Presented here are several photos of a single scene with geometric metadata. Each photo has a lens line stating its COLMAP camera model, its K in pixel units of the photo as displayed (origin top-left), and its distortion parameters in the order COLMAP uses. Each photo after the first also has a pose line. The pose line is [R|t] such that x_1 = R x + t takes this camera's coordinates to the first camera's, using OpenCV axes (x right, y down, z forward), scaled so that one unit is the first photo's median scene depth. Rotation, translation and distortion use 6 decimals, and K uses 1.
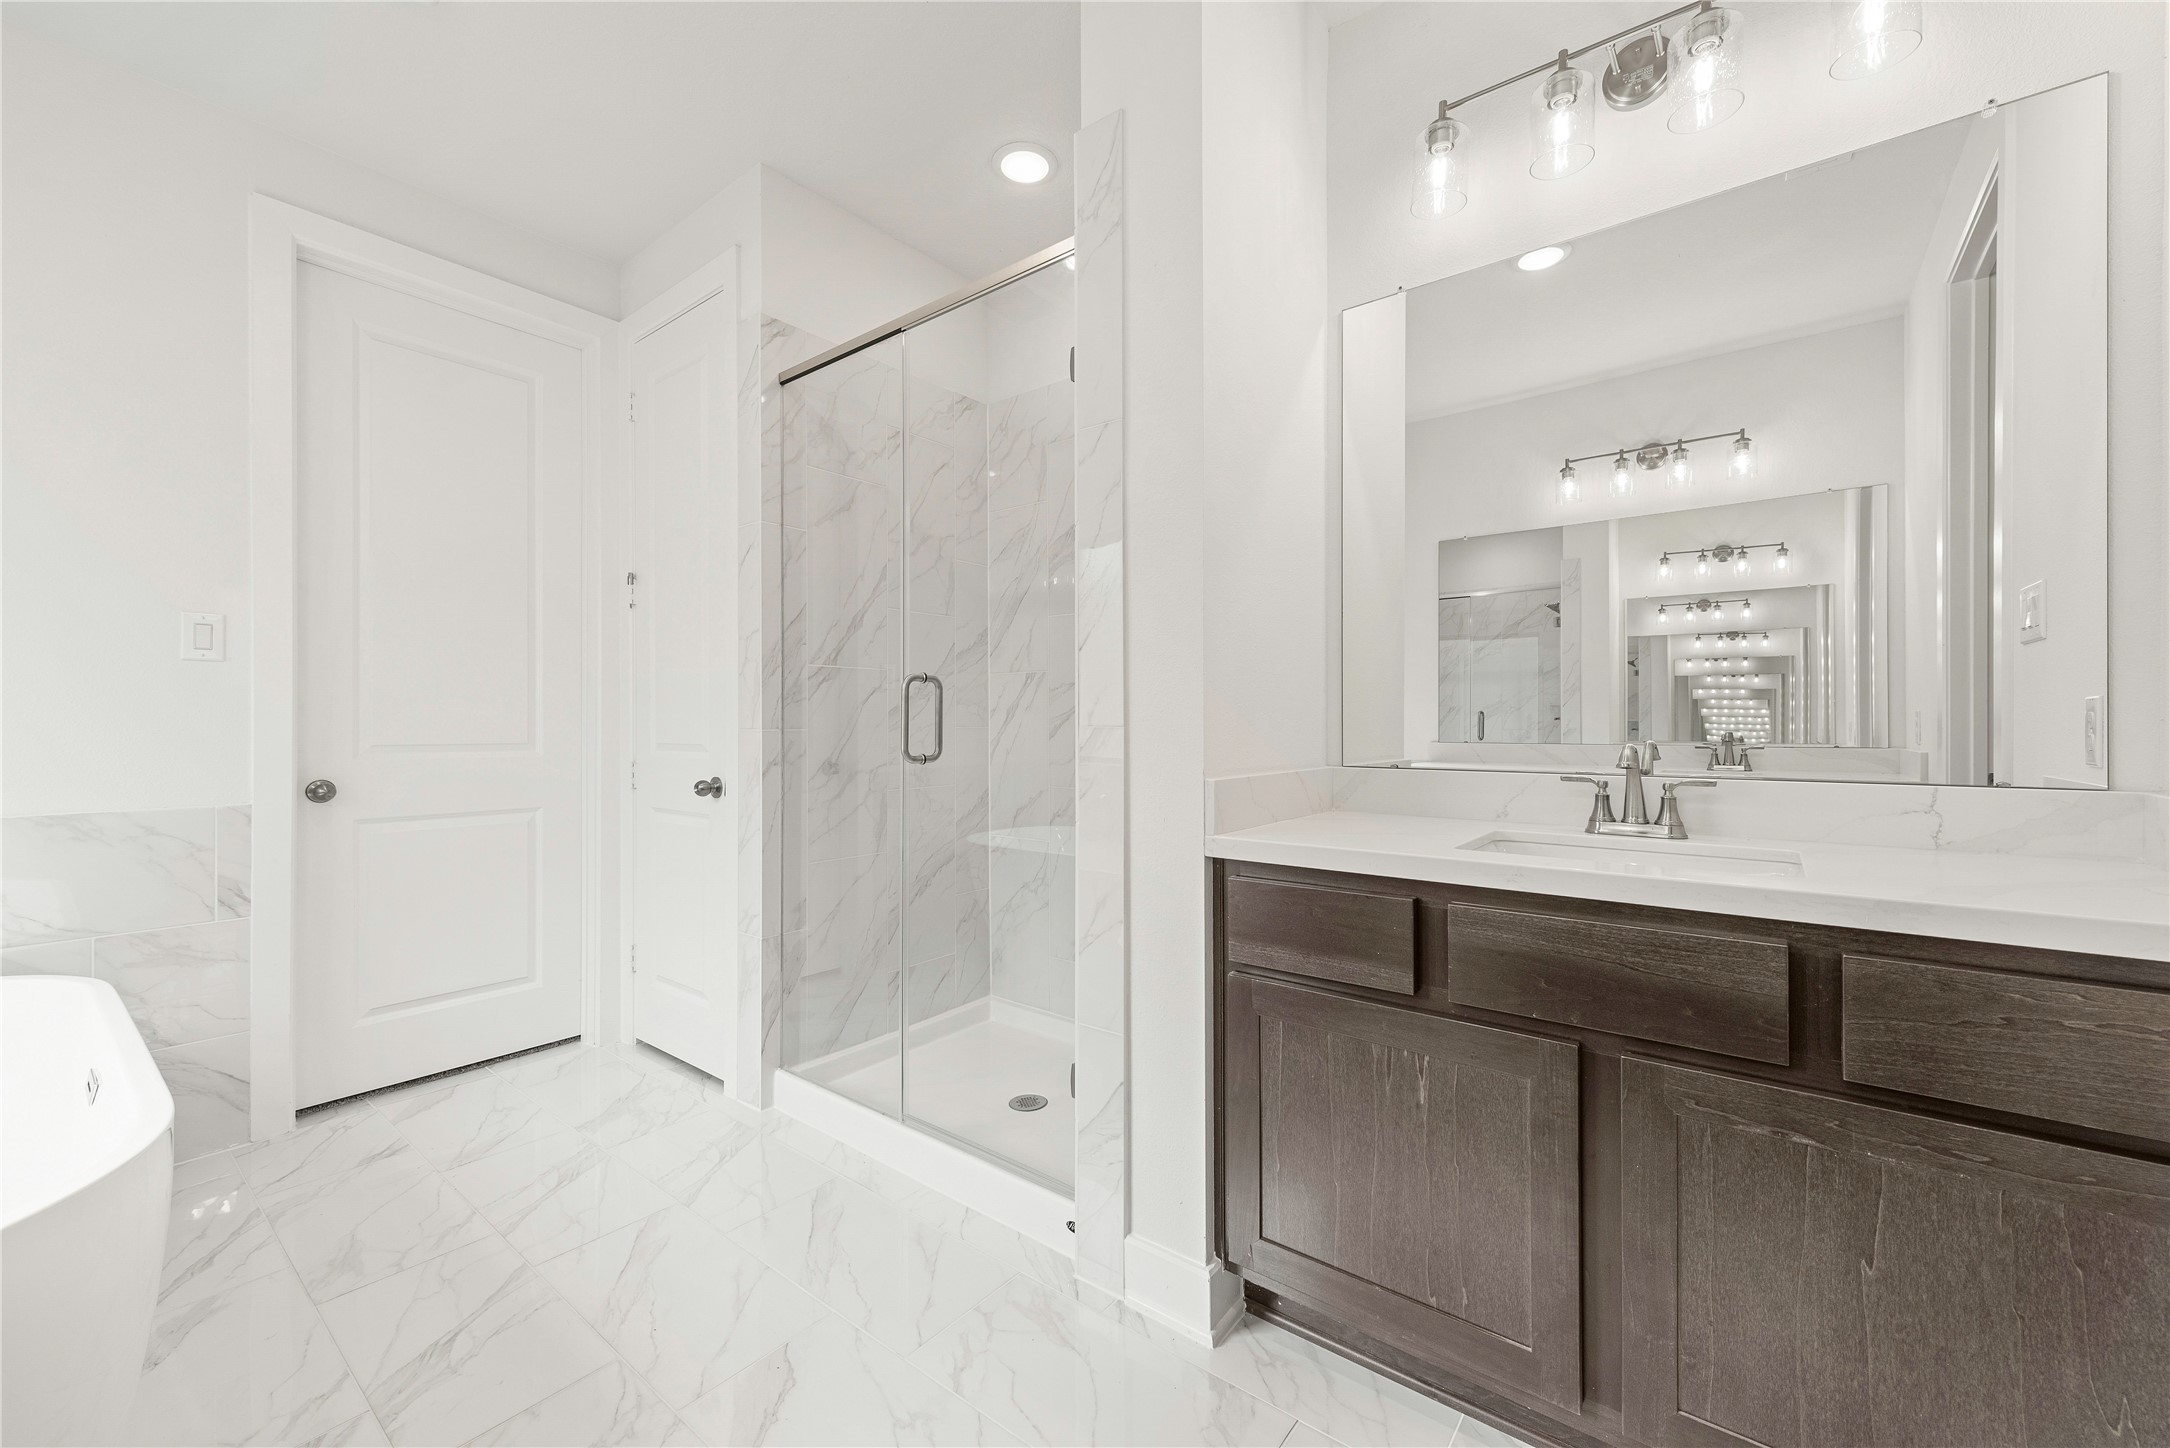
lens RADIAL K [[849.2, 0, 1071.1], [0, 849.2, 722.9], [0, 0, 1]] dist [0.010706, -0.000591]
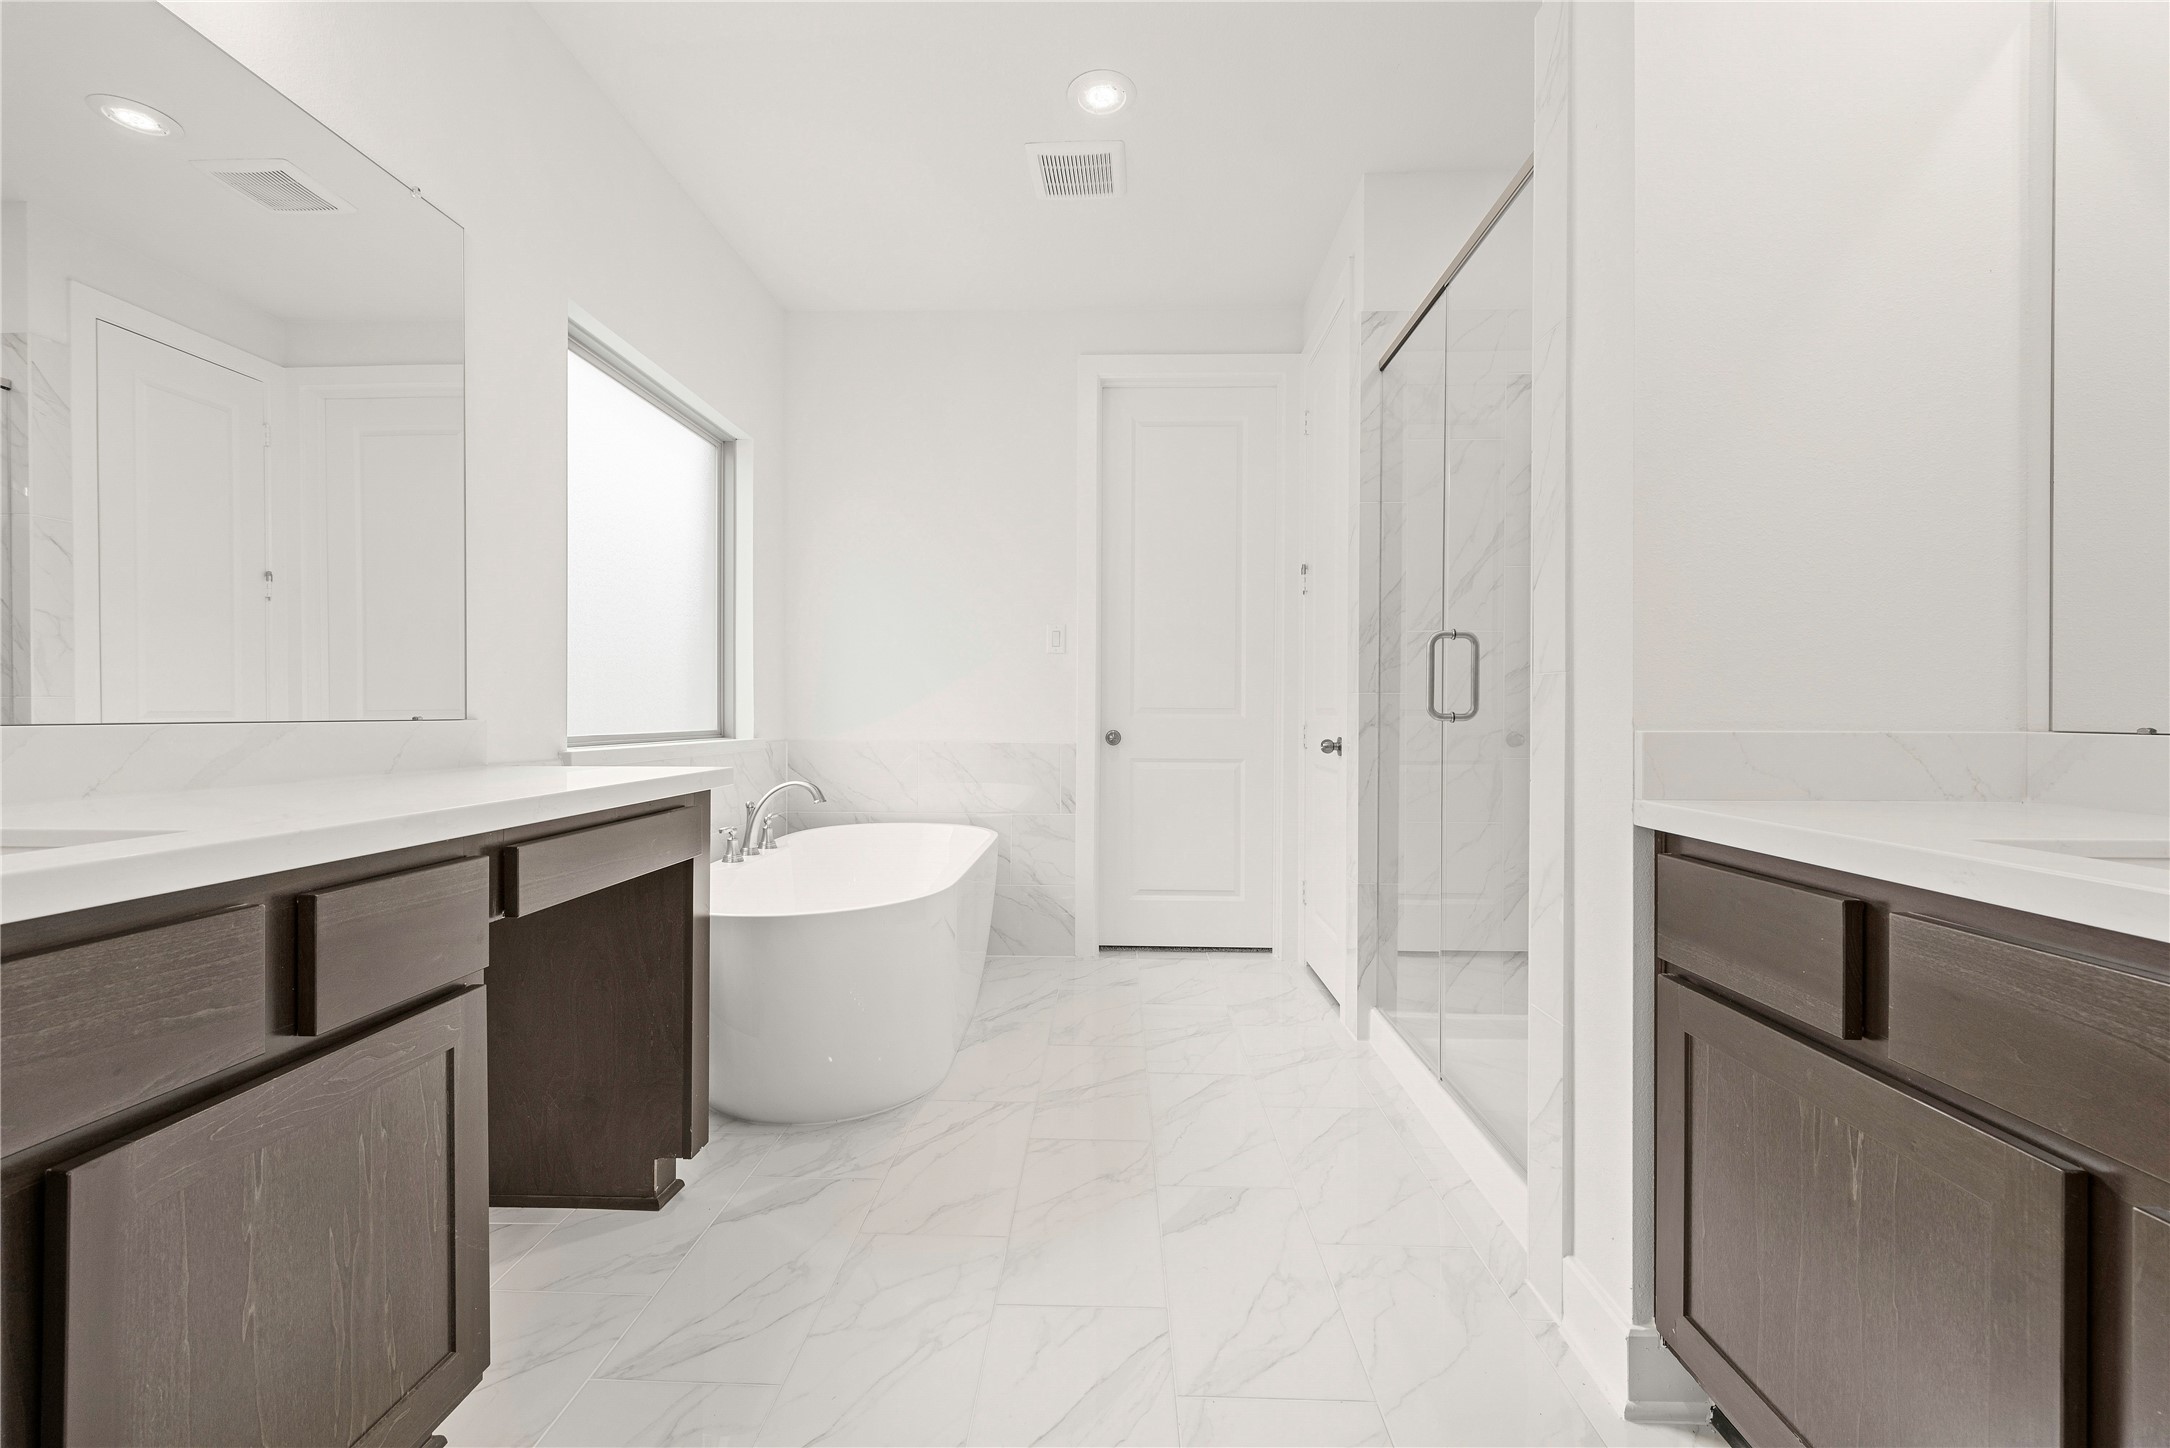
lens RADIAL K [[889.1, 0, 1099.6], [0, 889.1, 713.0], [0, 0, 1]] dist [0.010524, -0.002771]
pose [[0.598671, 0.004804, -0.800980, 0.406236], [-0.005088, 0.999985, 0.002194, 0.037581], [0.800979, 0.002762, 0.598687, 0.054697]]
